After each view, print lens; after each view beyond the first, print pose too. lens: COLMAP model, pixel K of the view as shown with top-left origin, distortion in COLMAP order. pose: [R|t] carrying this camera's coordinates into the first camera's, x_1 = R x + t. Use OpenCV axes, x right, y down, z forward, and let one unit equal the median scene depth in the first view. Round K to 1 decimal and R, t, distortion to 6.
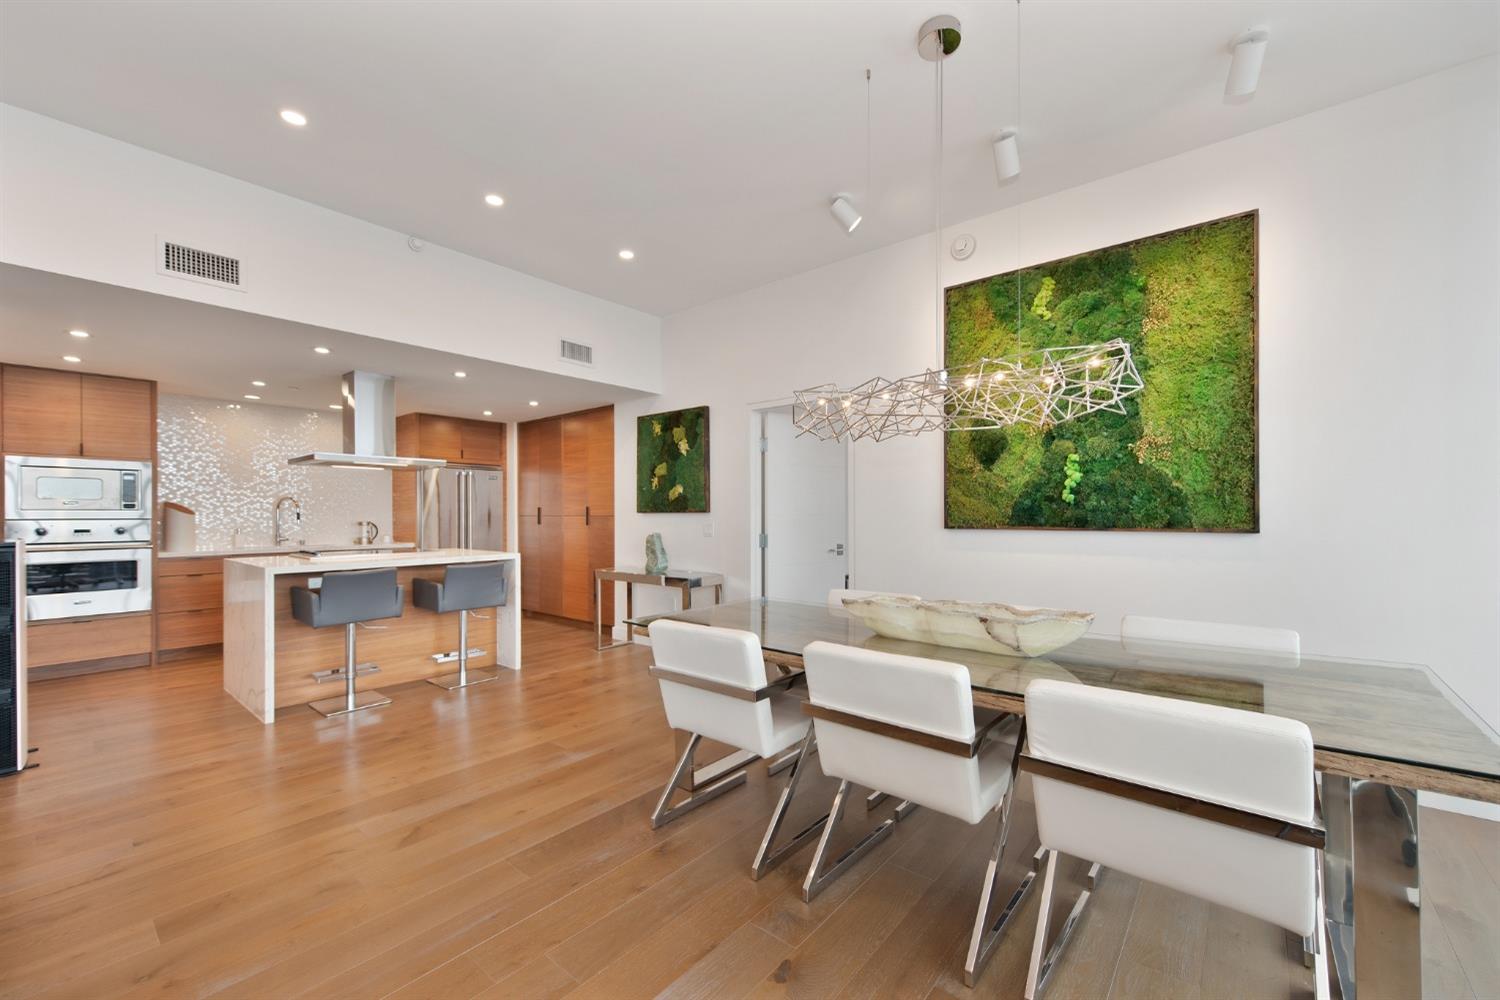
lens RADIAL K [[607.3, 0, 759.3], [0, 607.3, 507.2], [0, 0, 1]] dist [0.003817, -0.000669]
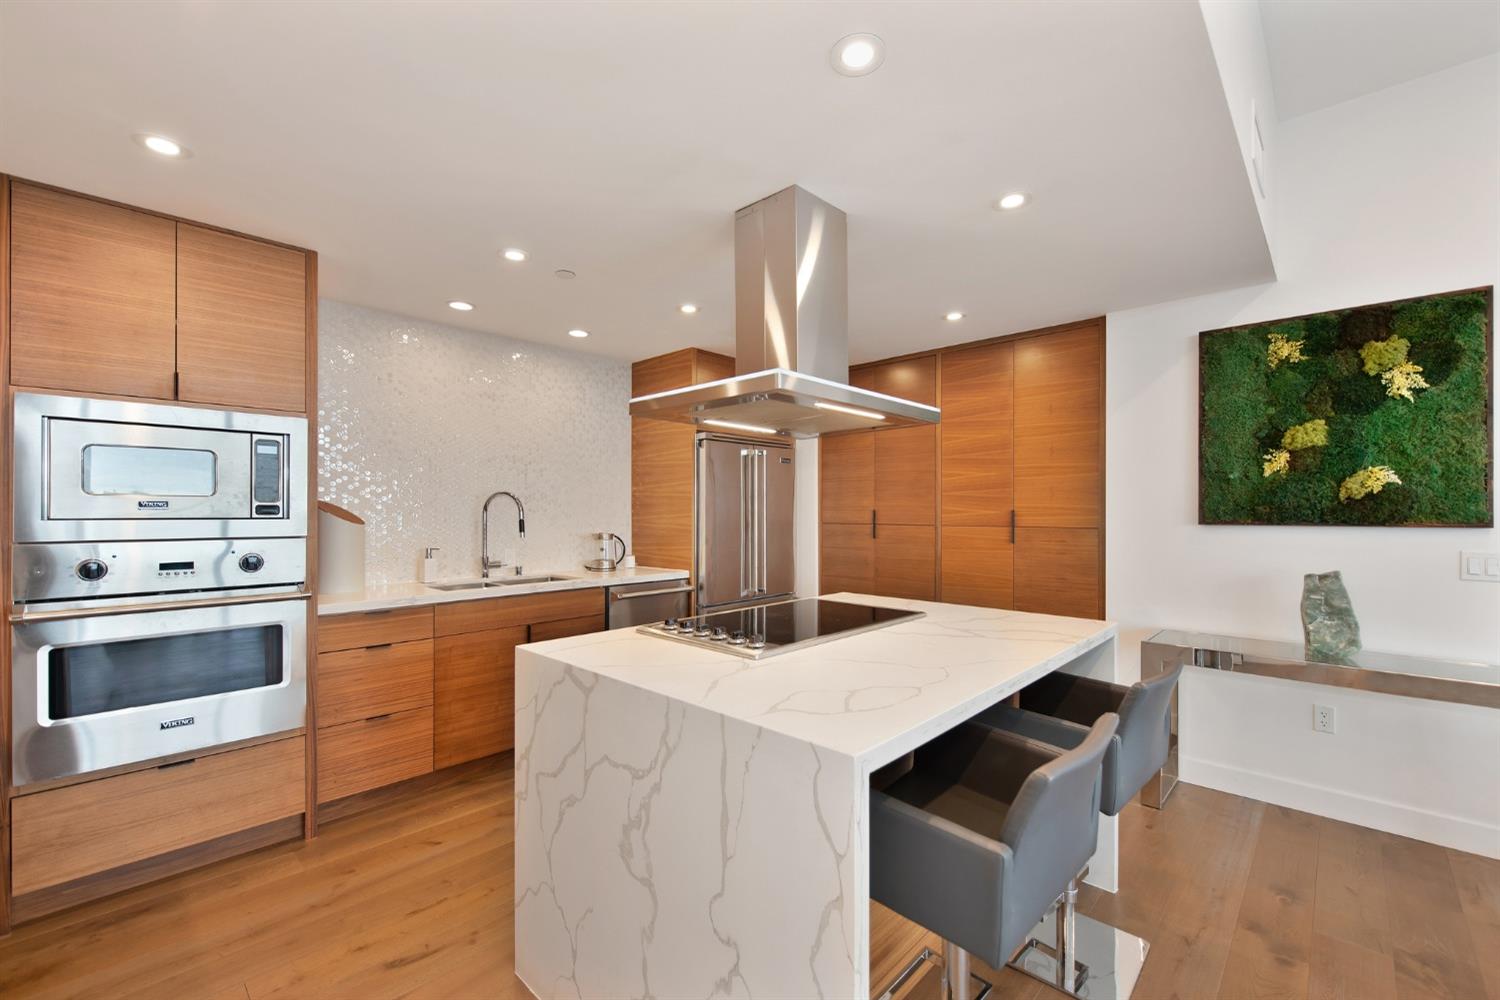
lens RADIAL K [[613.4, 0, 741.0], [0, 613.4, 503.1], [0, 0, 1]] dist [-0.001007, 0.000570]
pose [[0.997967, 0.002191, -0.063702, -0.616222], [-0.002210, 0.999998, -0.000234, -0.007727], [0.063702, 0.000374, 0.997969, 0.530921]]
